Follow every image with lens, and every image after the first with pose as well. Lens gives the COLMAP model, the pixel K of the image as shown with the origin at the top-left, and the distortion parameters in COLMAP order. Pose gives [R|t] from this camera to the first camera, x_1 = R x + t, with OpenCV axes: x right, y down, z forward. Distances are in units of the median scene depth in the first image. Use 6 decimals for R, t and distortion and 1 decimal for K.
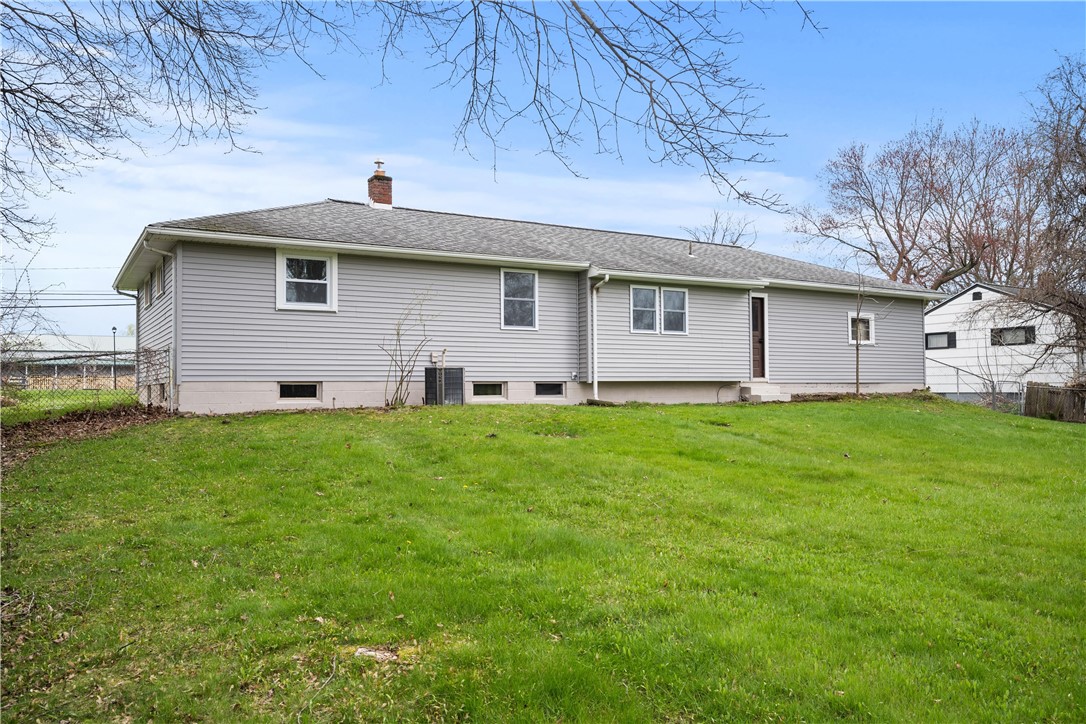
lens RADIAL K [[818.6, 0, 542.6], [0, 818.6, 384.8], [0, 0, 1]] dist [0.032201, -0.000667]
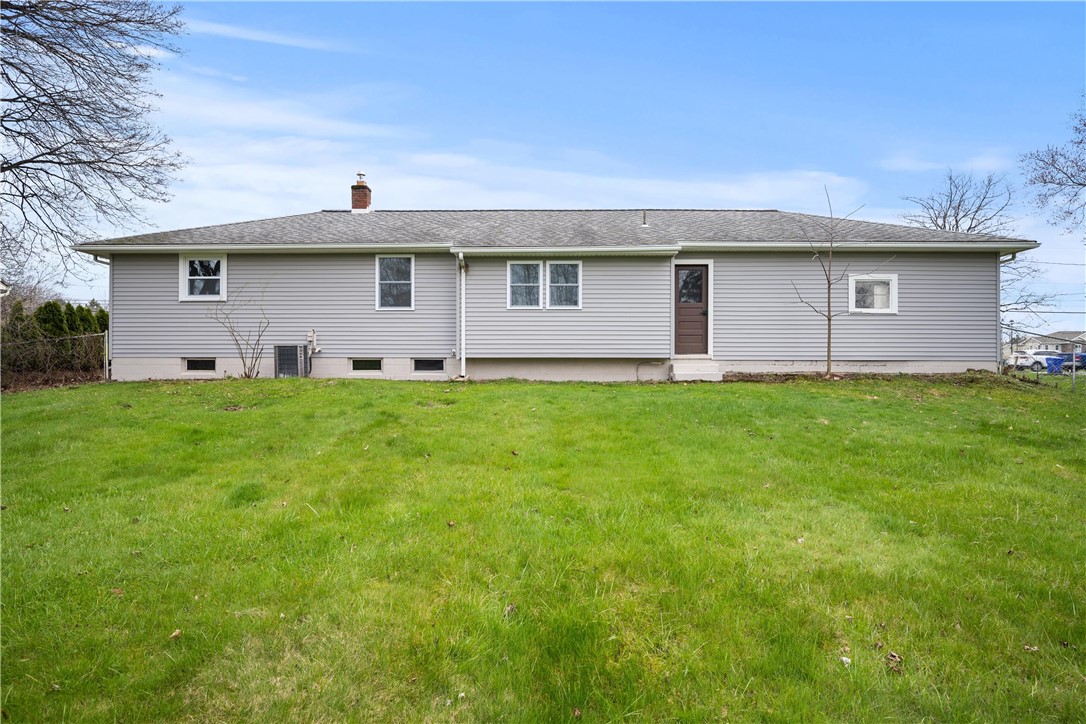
lens RADIAL K [[675.6, 0, 543.0], [0, 675.6, 362.0], [0, 0, 1]] dist [-0.006259, -0.000276]
pose [[0.845634, 0.005471, -0.533736, 0.592367], [-0.004041, 0.999984, 0.003847, -0.002578], [0.533749, -0.001096, 0.845643, 0.333719]]
